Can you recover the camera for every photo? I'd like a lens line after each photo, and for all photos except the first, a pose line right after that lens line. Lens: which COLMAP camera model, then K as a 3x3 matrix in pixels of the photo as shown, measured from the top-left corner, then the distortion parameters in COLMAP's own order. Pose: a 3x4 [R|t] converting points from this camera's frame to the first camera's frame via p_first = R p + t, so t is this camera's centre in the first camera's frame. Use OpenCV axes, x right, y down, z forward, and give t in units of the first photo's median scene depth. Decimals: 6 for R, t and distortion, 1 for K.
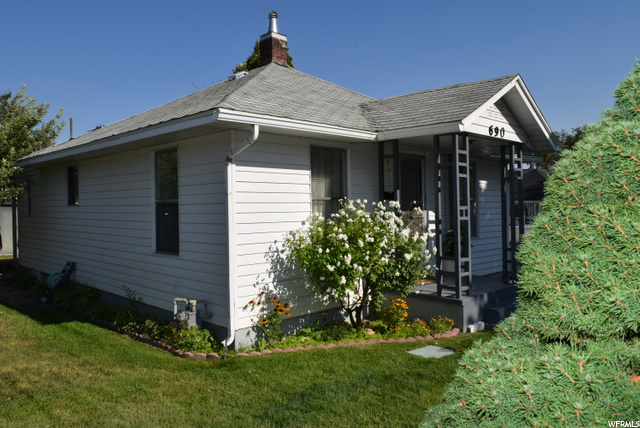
lens RADIAL K [[493.6, 0, 317.1], [0, 493.6, 213.2], [0, 0, 1]] dist [-0.019698, 0.002649]
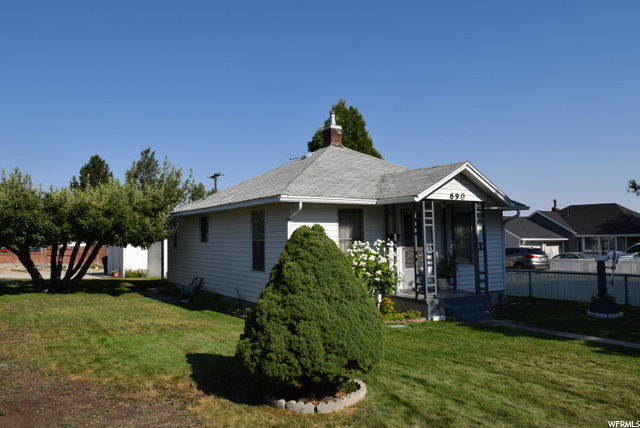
lens RADIAL K [[493.6, 0, 317.1], [0, 493.6, 213.2], [0, 0, 1]] dist [-0.019698, 0.002649]
pose [[0.978402, -0.011612, -0.206387, 0.269225], [-0.001900, 0.997874, -0.065149, -0.007404], [0.206704, 0.064134, 0.976299, -0.692890]]
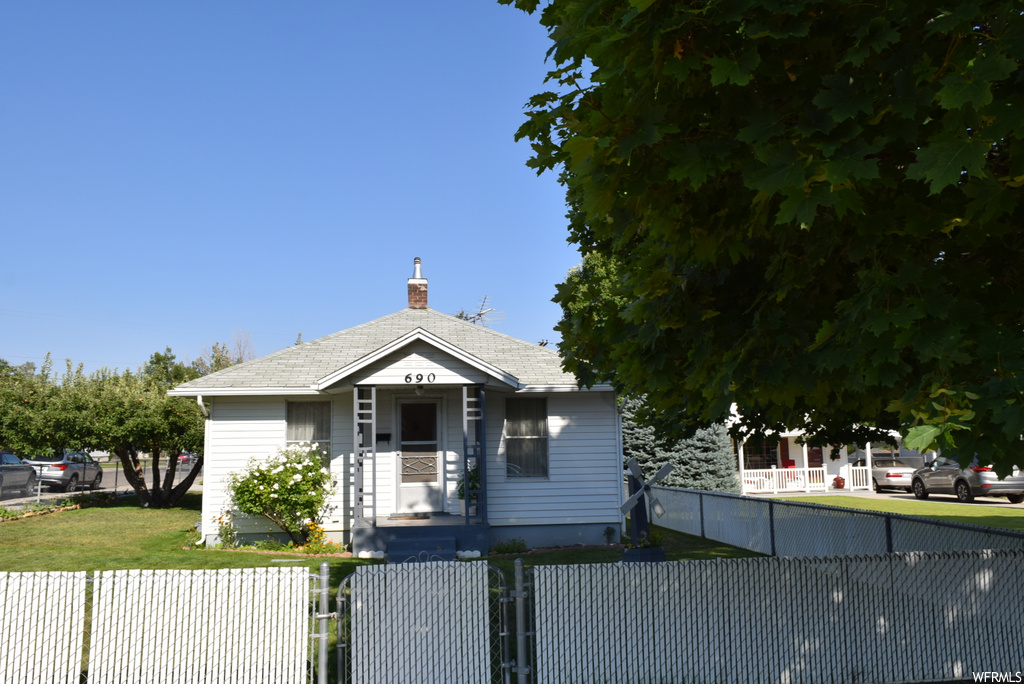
lens RADIAL K [[789.8, 0, 507.3], [0, 789.8, 340.8], [0, 0, 1]] dist [-0.019698, 0.002649]
pose [[0.789551, -0.084822, -0.607795, 1.714887], [0.001304, 0.990631, -0.136557, -0.008851], [0.613684, 0.107026, 0.782264, -0.282070]]
